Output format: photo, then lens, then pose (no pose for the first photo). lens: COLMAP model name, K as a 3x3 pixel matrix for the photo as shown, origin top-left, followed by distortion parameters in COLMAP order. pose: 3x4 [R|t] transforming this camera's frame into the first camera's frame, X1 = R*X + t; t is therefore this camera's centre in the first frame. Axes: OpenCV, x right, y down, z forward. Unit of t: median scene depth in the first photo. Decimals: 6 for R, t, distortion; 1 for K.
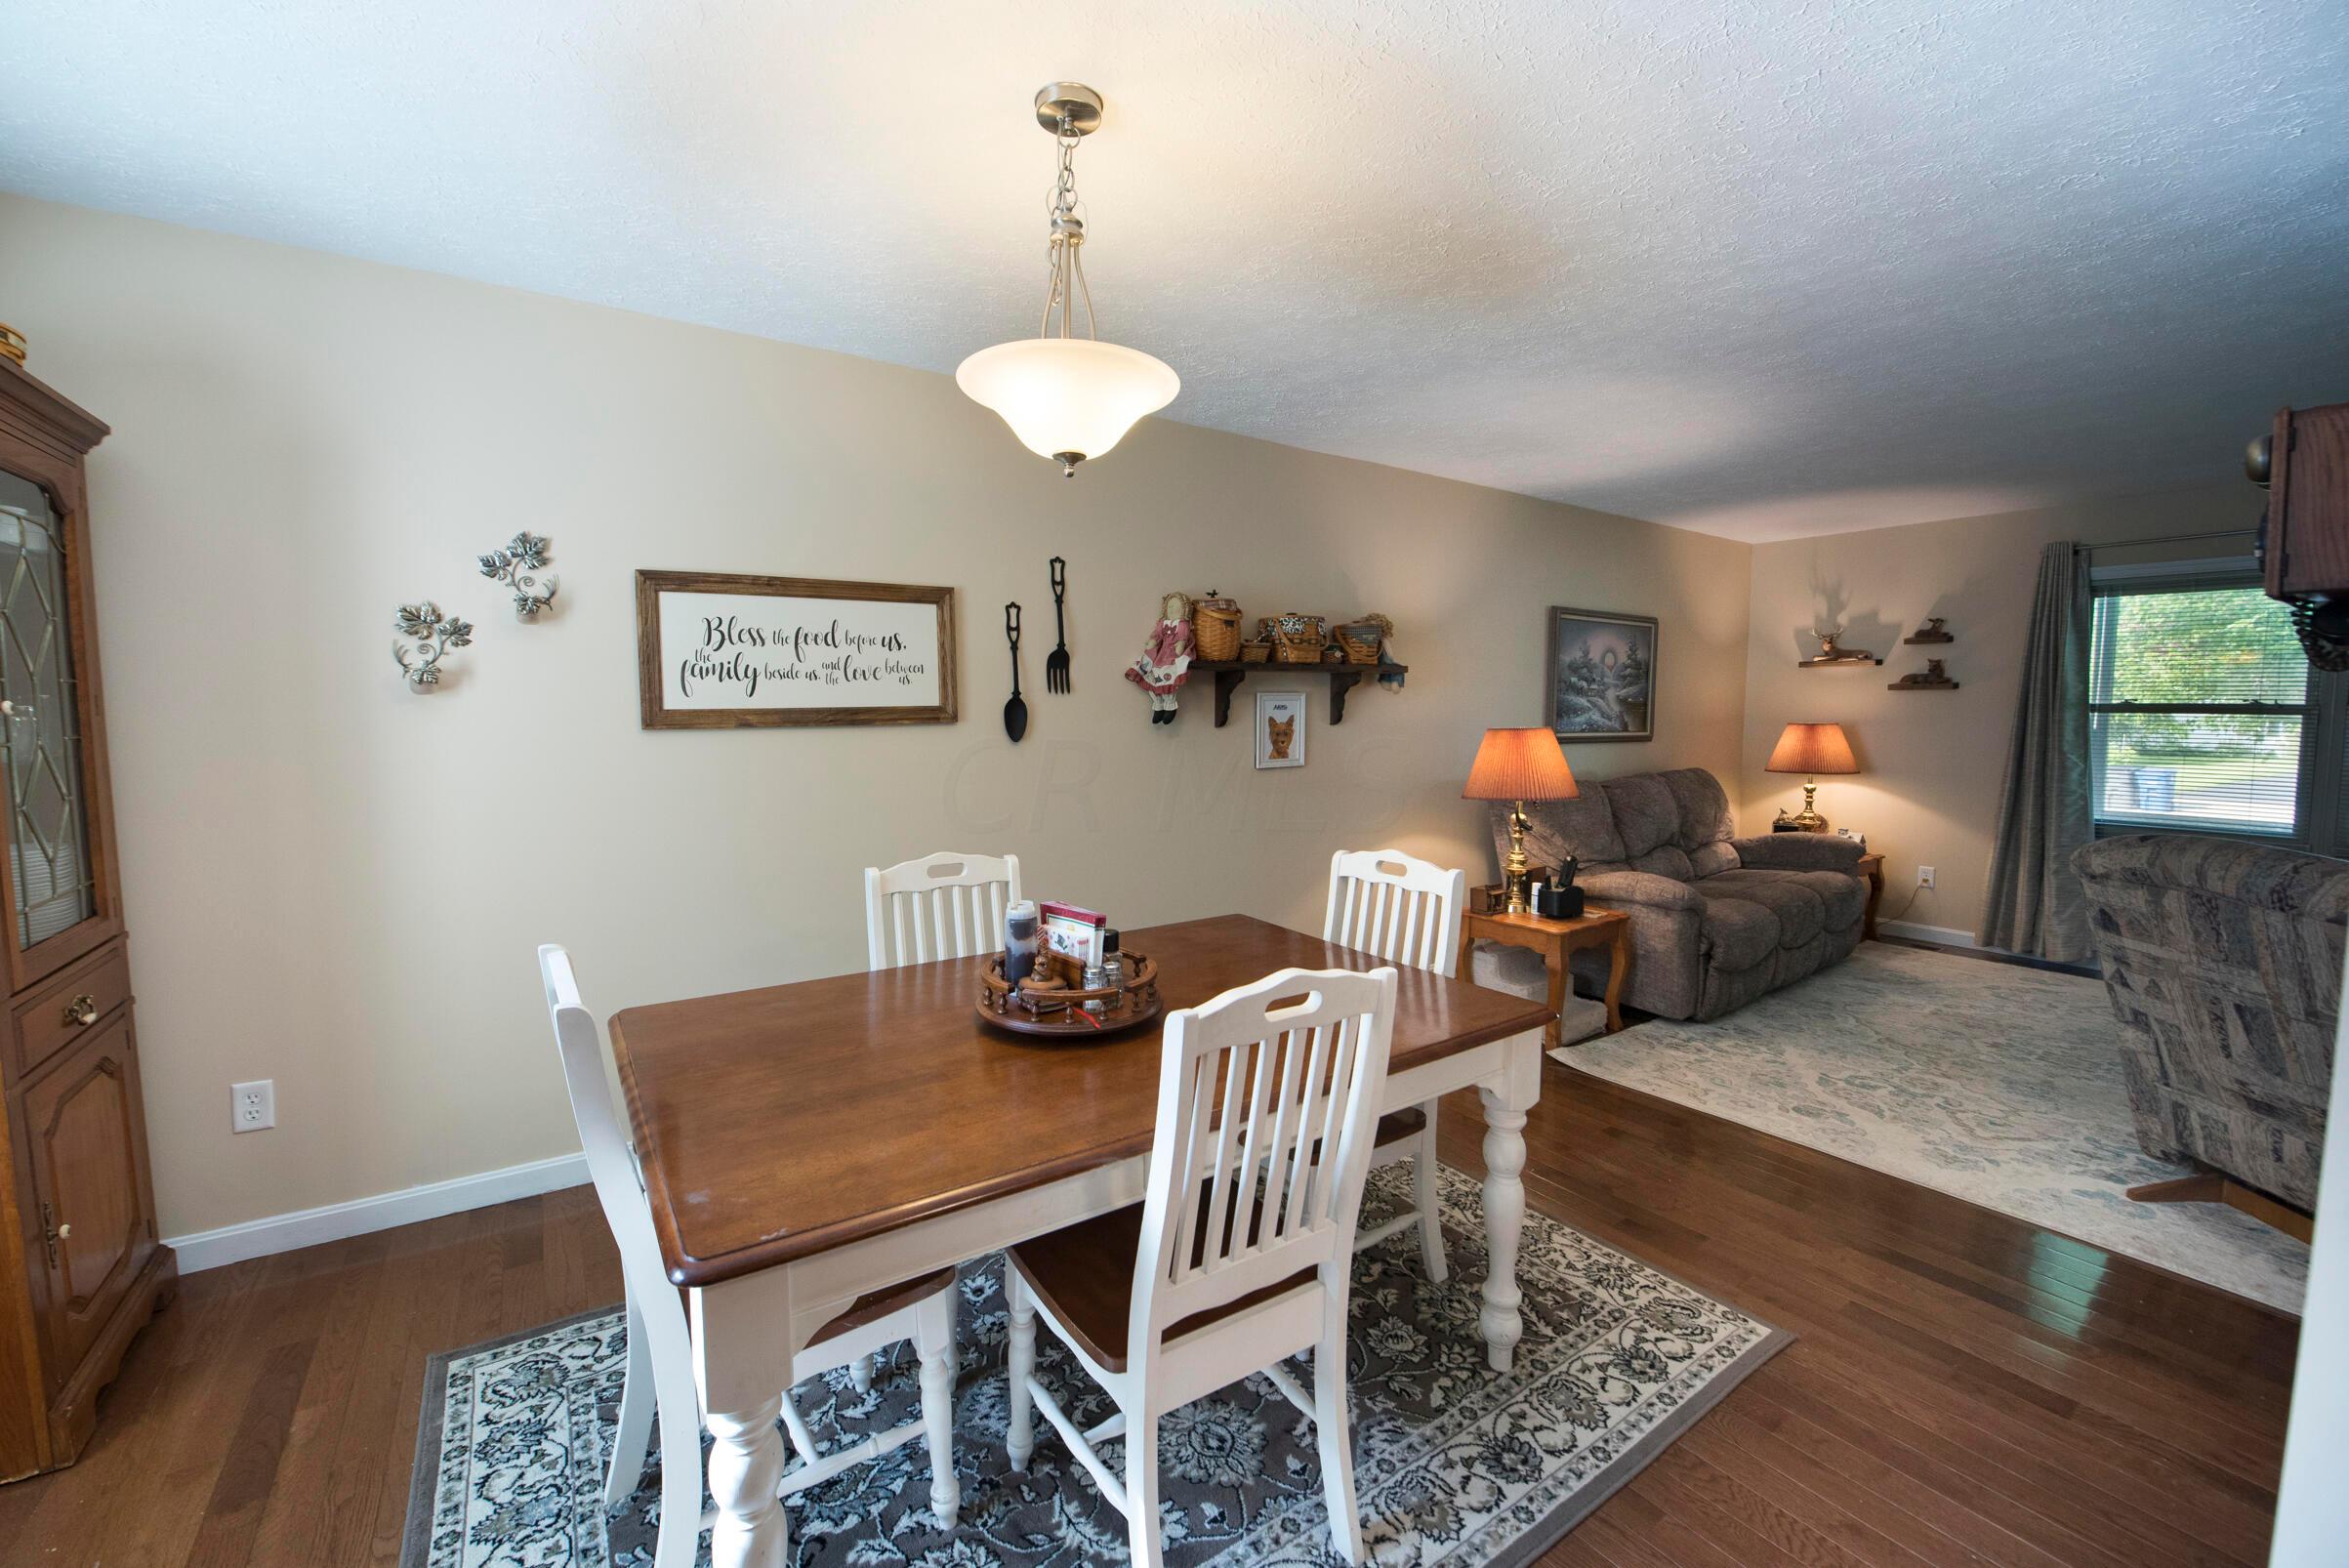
lens RADIAL K [[941.4, 0, 1163.5], [0, 941.4, 776.5], [0, 0, 1]] dist [-0.019979, -0.001173]
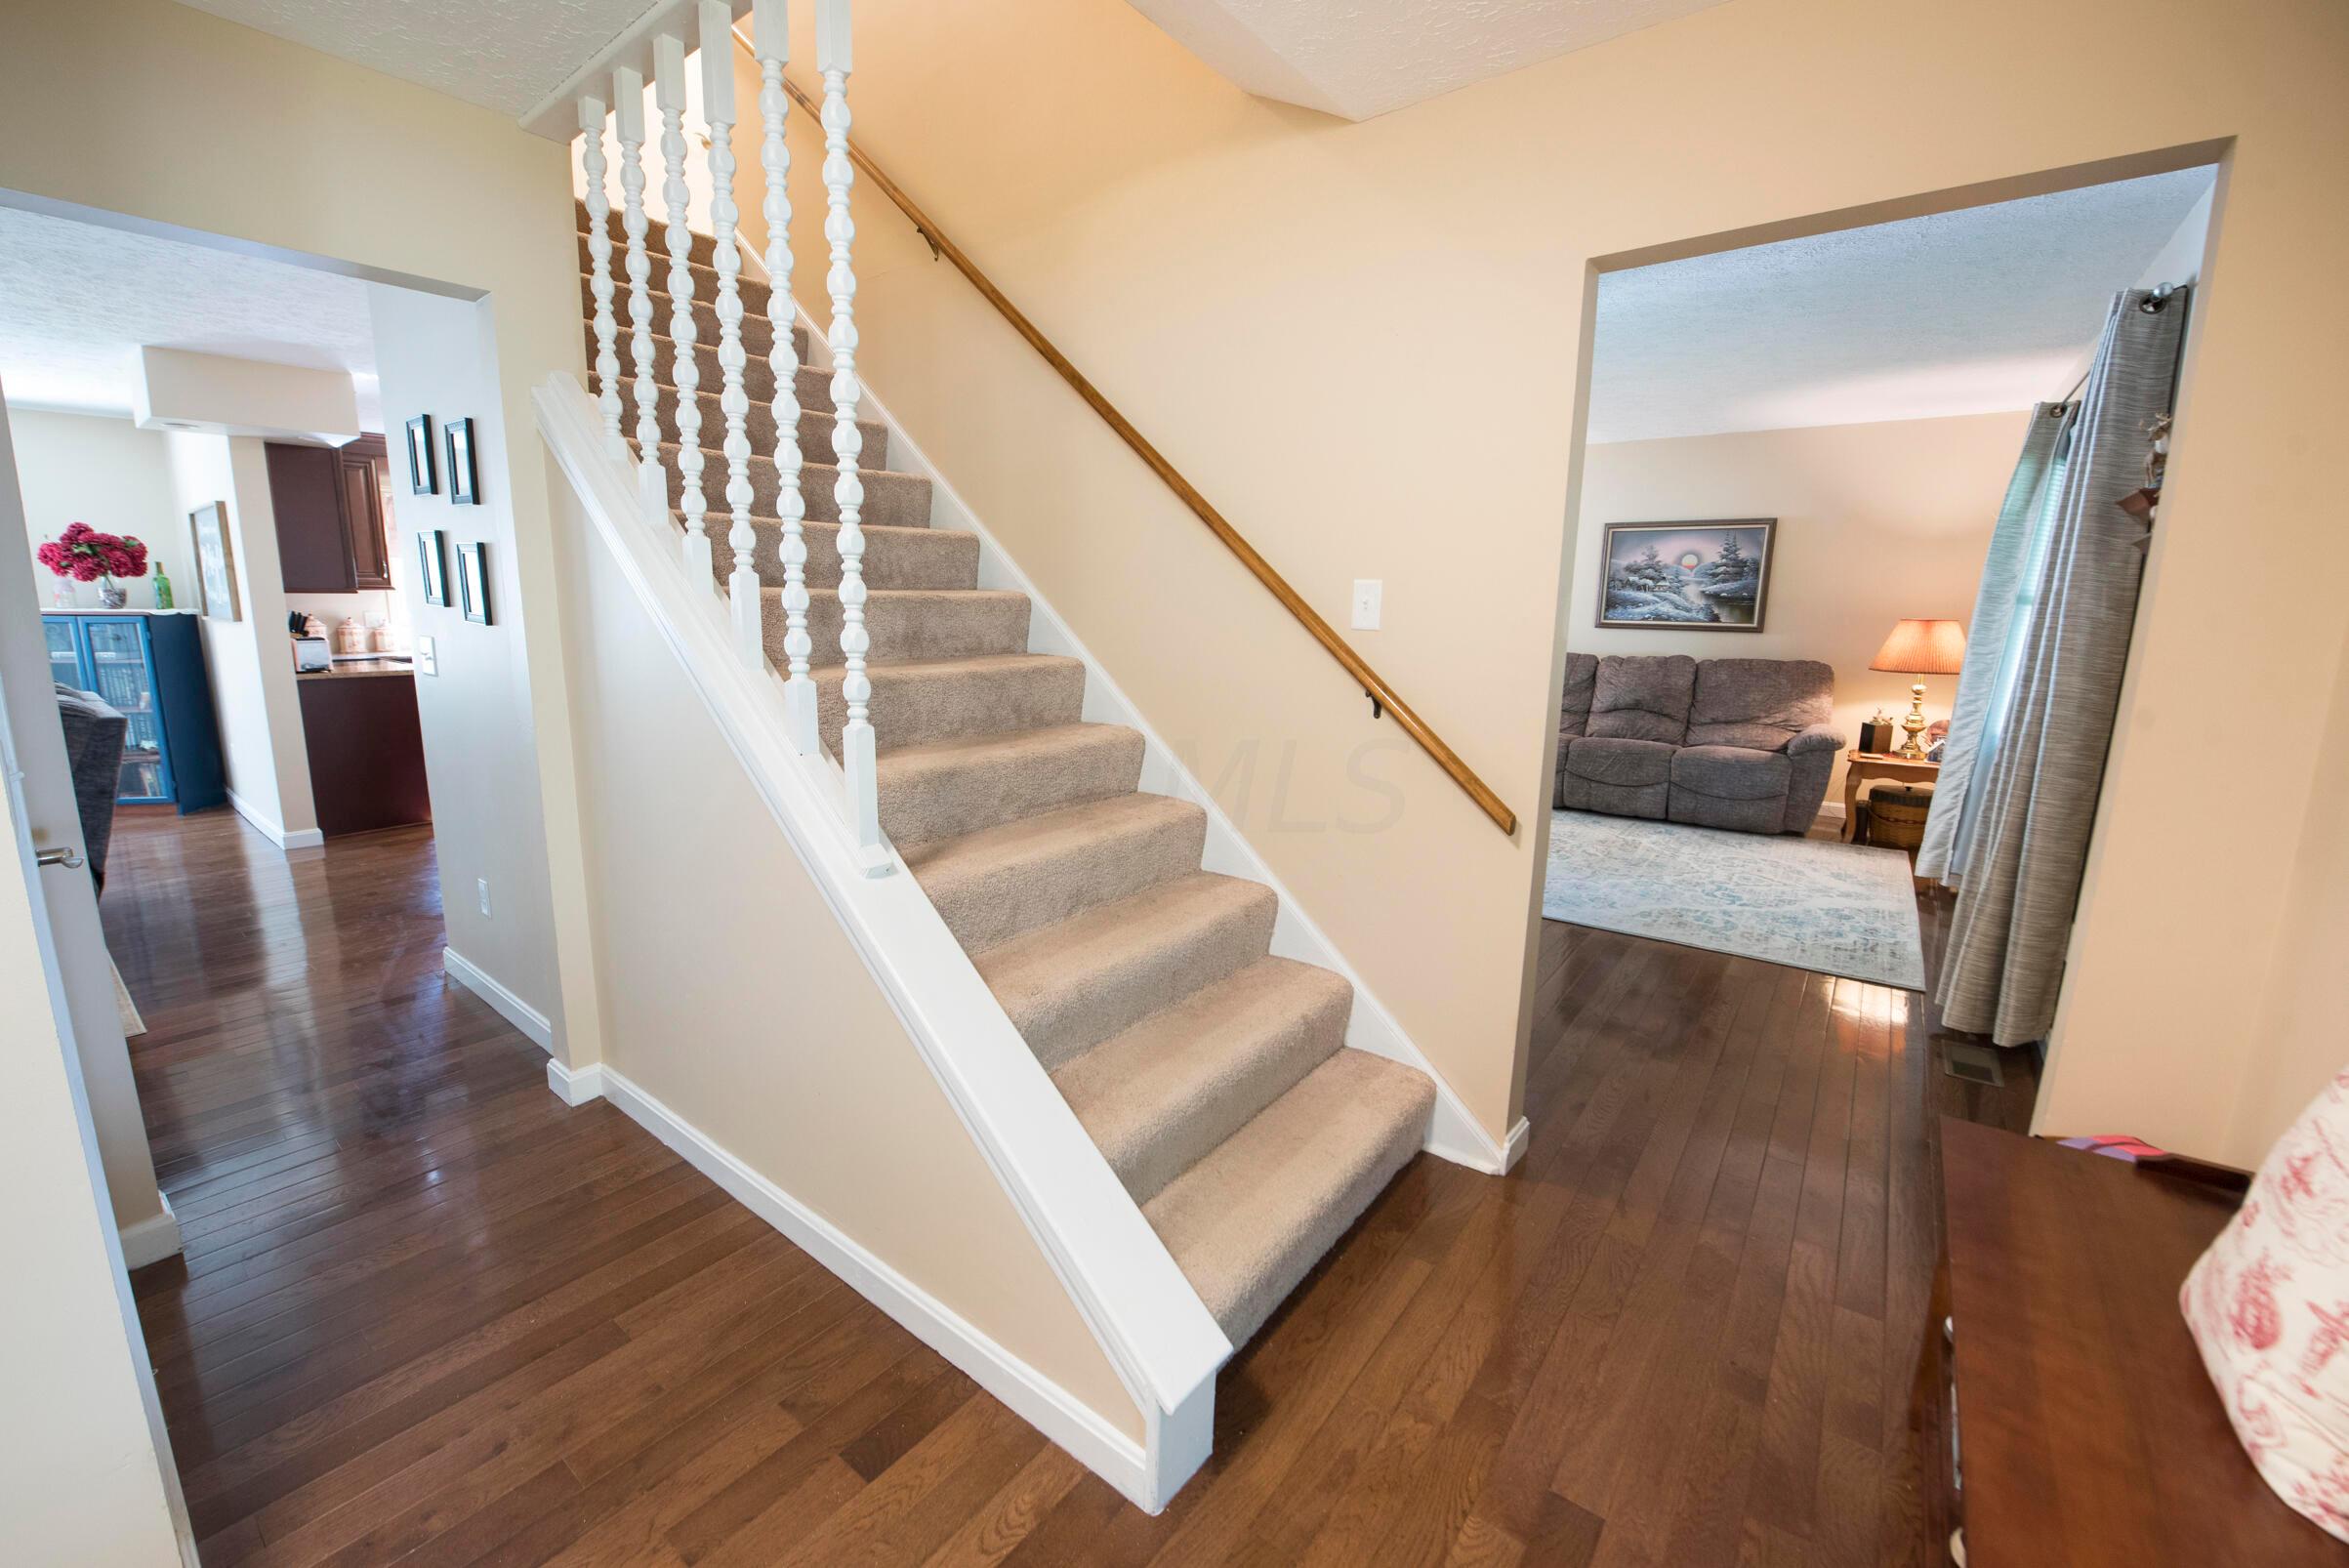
lens RADIAL K [[941.4, 0, 1169.1], [0, 941.4, 785.1], [0, 0, 1]] dist [-0.019979, -0.001173]
pose [[0.312858, 0.178063, -0.932960, 3.851749], [-0.079833, 0.983724, 0.160981, 0.049610], [0.946439, 0.024117, 0.321981, -0.015099]]
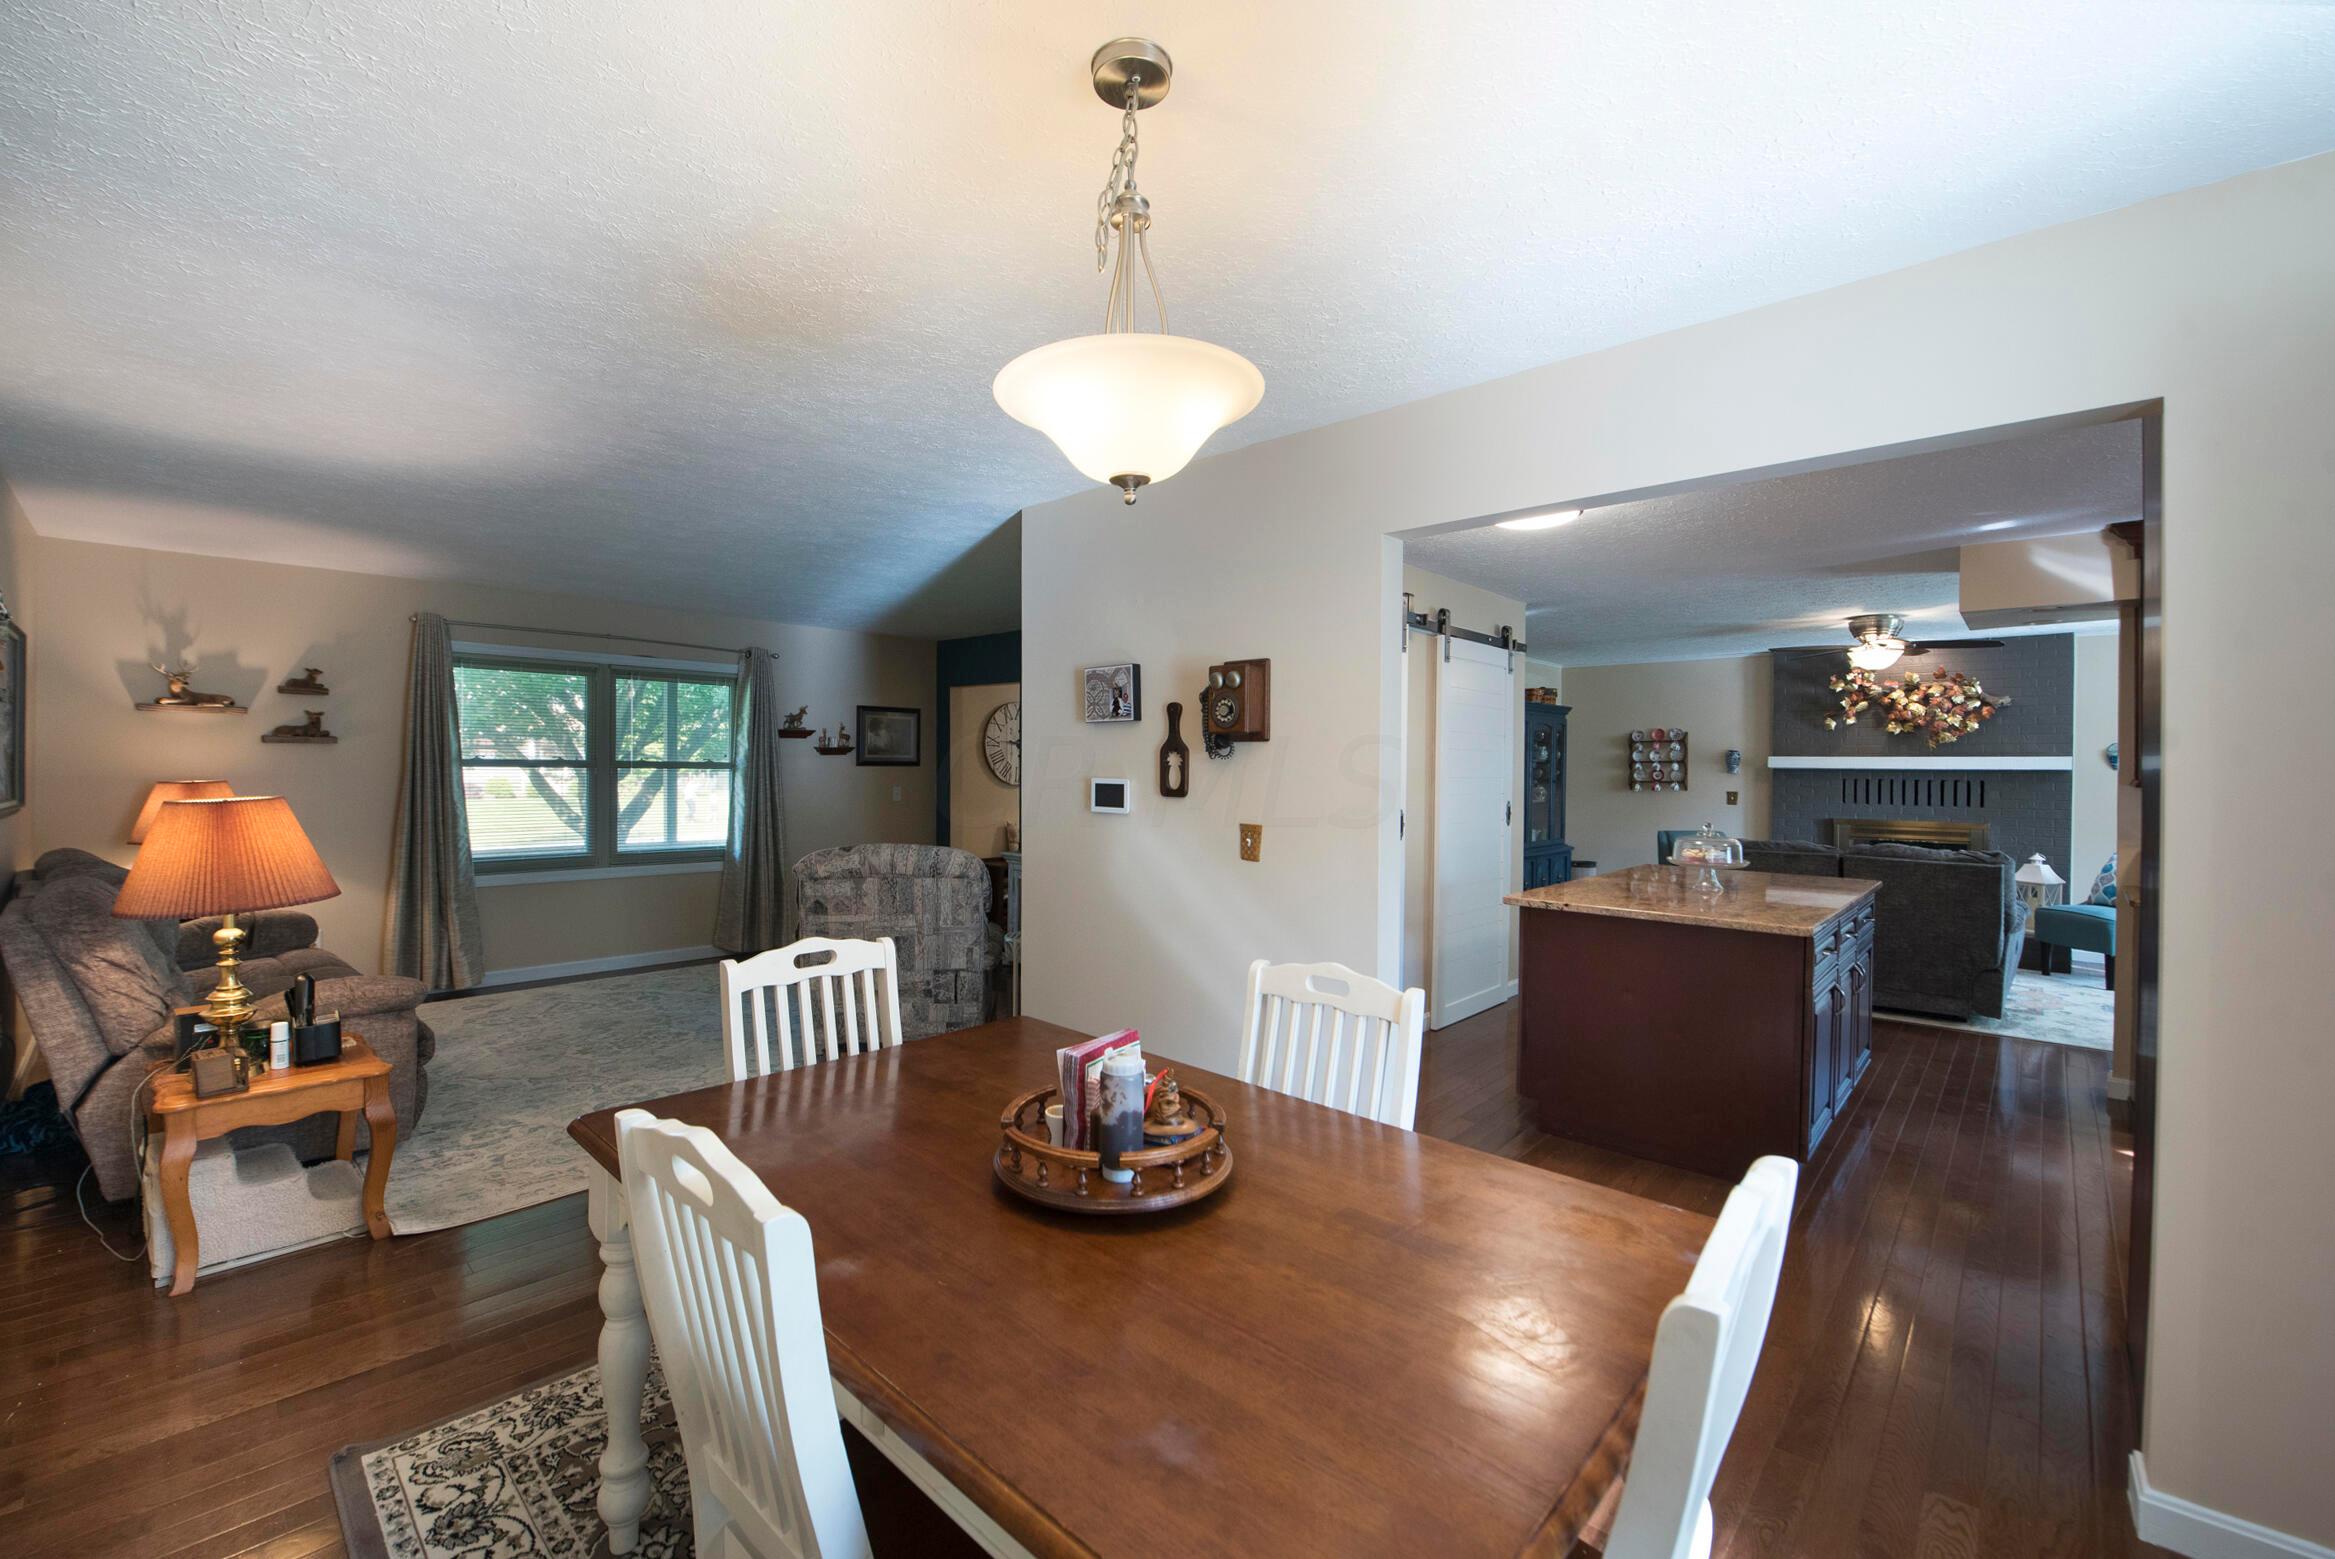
lens RADIAL K [[935.8, 0, 1163.8], [0, 935.8, 776.3], [0, 0, 1]] dist [-0.019979, -0.001173]
pose [[-0.218026, -0.015836, 0.975815, -0.709694], [0.063997, 0.997484, 0.030486, -0.082411], [-0.973843, 0.069096, -0.216464, 0.908337]]
